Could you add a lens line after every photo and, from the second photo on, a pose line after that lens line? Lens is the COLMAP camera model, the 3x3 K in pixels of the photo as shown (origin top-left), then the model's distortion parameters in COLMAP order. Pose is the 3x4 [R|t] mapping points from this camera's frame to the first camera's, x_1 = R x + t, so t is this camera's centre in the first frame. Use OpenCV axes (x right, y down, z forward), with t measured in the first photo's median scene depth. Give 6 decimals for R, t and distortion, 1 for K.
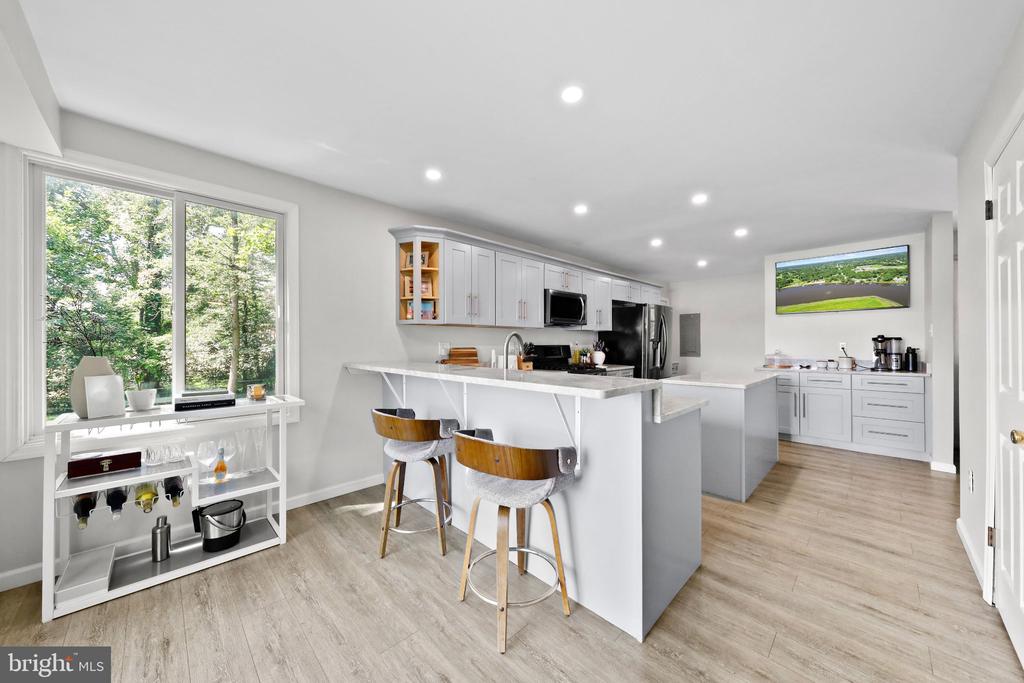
lens RADIAL K [[360.5, 0, 509.3], [0, 360.5, 341.2], [0, 0, 1]] dist [-0.003326, -0.000346]
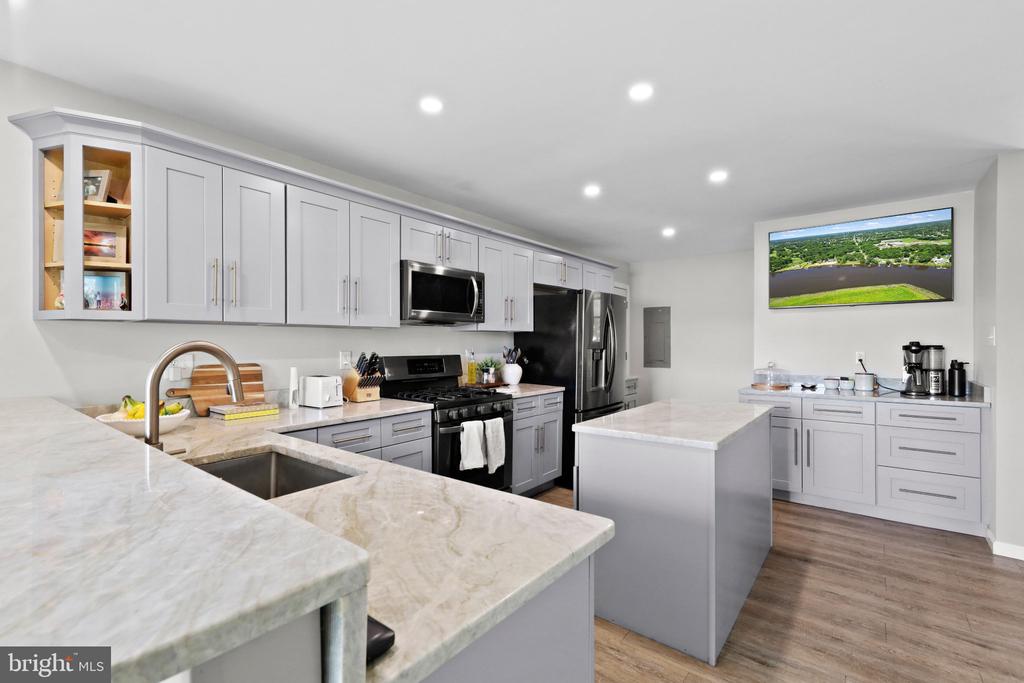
lens RADIAL K [[451.7, 0, 510.4], [0, 451.7, 343.2], [0, 0, 1]] dist [0.001485, 0.000345]
pose [[0.992725, 0.003975, 0.120336, 0.179865], [-0.004936, 0.999958, 0.007688, -0.017527], [-0.120300, -0.008226, 0.992703, 0.248798]]
